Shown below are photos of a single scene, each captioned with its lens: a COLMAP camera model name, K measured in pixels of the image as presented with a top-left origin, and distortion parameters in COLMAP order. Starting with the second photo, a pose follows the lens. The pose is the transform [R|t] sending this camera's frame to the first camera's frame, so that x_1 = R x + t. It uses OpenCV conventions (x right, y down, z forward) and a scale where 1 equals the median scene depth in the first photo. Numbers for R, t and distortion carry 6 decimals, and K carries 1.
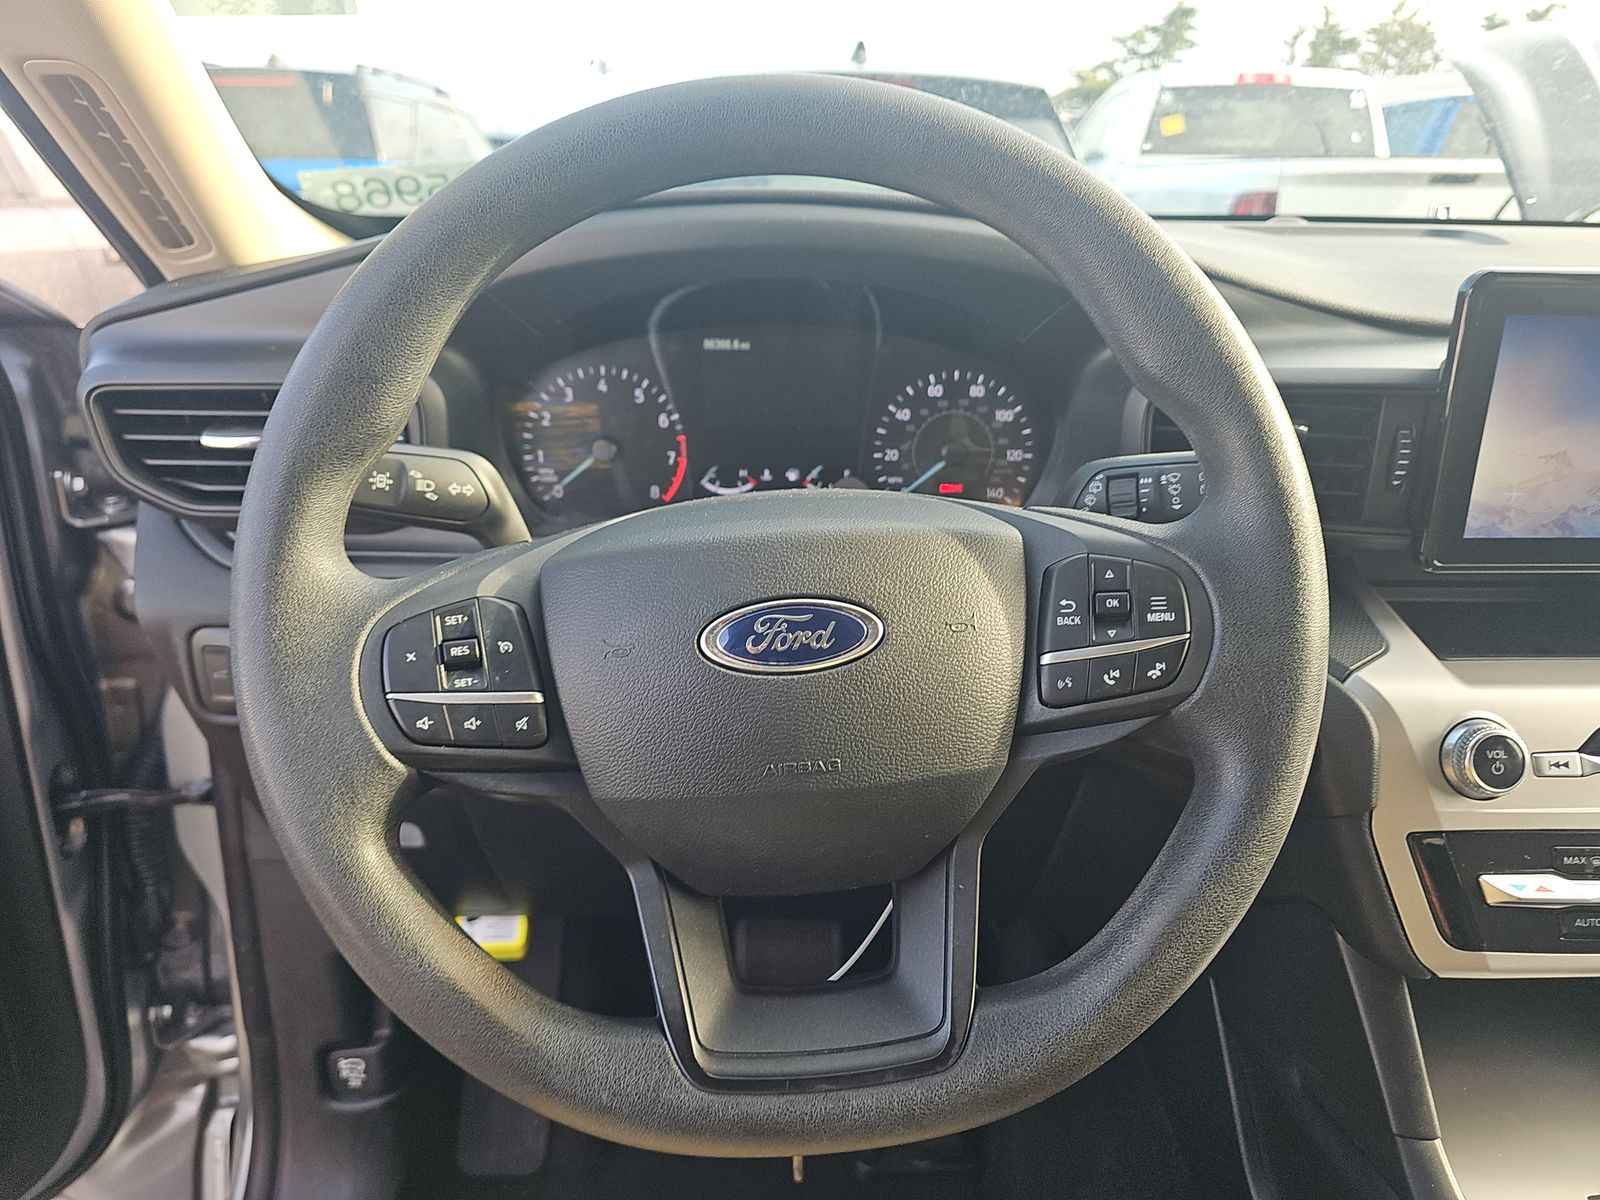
lens RADIAL K [[1069.0, 0, 800.0], [0, 1069.0, 600.0], [0, 0, 1]] dist [0.053812, -0.063057]
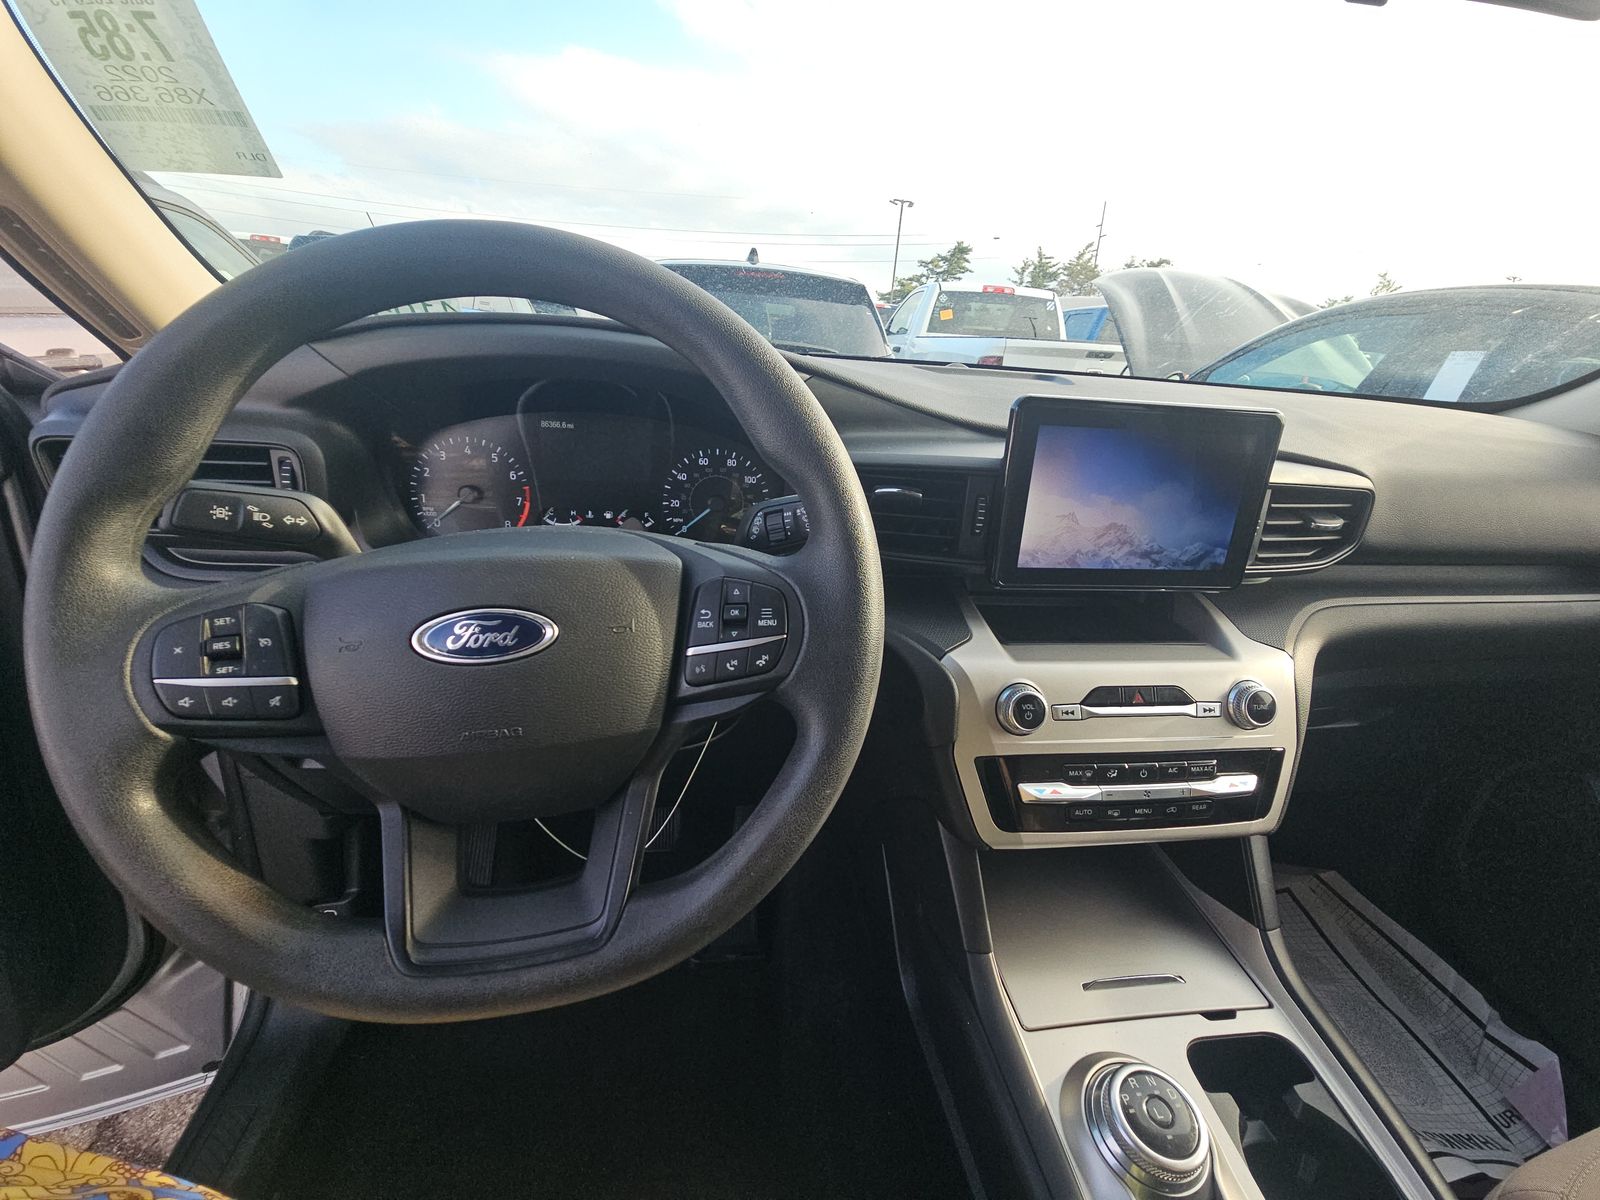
lens RADIAL K [[654.1, 0, 800.0], [0, 654.1, 600.0], [0, 0, 1]] dist [-0.001583, 0.000073]
pose [[0.993294, 0.010822, 0.115112, 0.238198], [-0.012146, 0.999868, 0.010806, -0.020665], [-0.114980, -0.012132, 0.993294, 0.116427]]
